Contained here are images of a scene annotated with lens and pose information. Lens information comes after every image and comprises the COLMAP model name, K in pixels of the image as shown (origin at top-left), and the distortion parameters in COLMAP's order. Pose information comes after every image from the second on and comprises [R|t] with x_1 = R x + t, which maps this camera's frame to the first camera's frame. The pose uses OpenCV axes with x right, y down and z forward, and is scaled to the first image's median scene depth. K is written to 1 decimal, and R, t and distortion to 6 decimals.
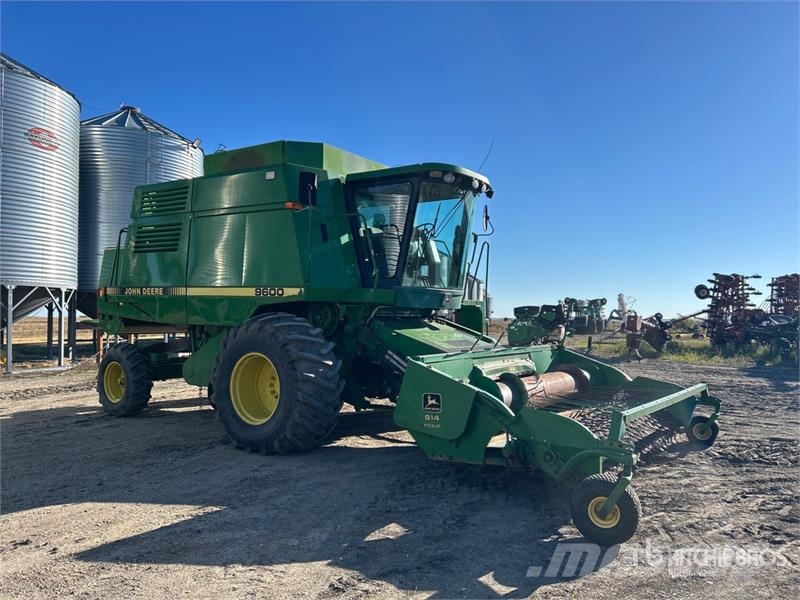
lens RADIAL K [[599.0, 0, 404.2], [0, 599.0, 304.3], [0, 0, 1]] dist [0.053175, -0.052214]
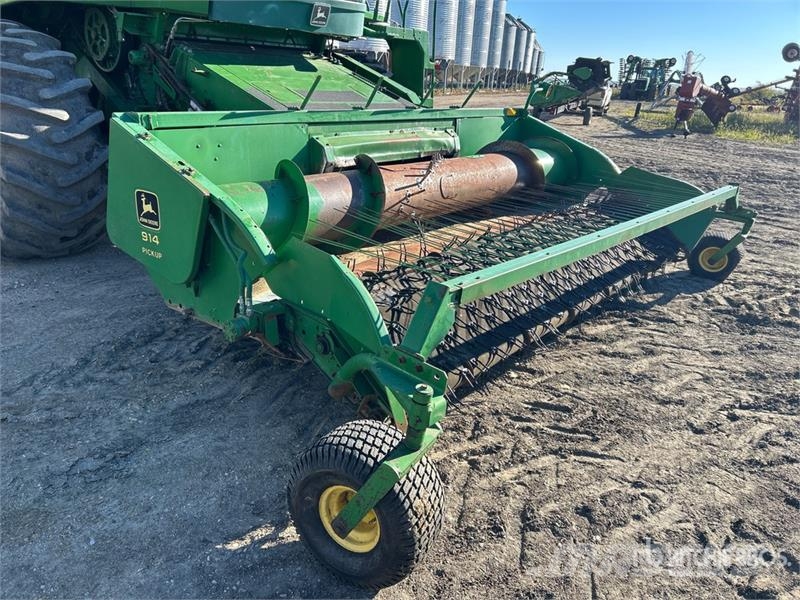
lens RADIAL K [[599.0, 0, 396.0], [0, 599.0, 297.6], [0, 0, 1]] dist [0.053175, -0.052214]
pose [[0.994818, 0.076866, -0.066552, 0.203571], [-0.046613, 0.926522, 0.373342, 0.022990], [0.090359, -0.368305, 0.925304, 0.360336]]
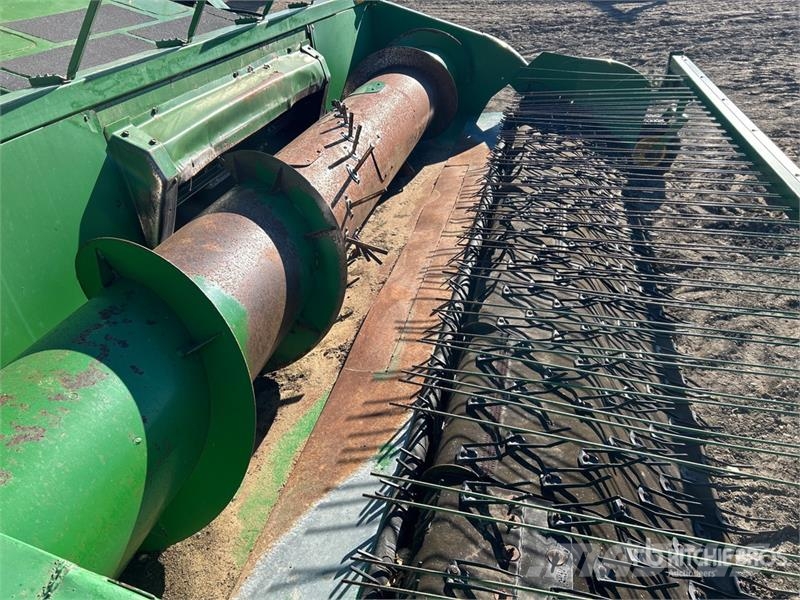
lens RADIAL K [[599.0, 0, 398.9], [0, 599.0, 293.3], [0, 0, 1]] dist [0.053175, -0.052214]
pose [[0.929643, -0.234602, 0.284122, 0.117414], [0.051598, 0.846396, 0.530049, 0.025733], [-0.364831, -0.478096, 0.798951, 0.604979]]
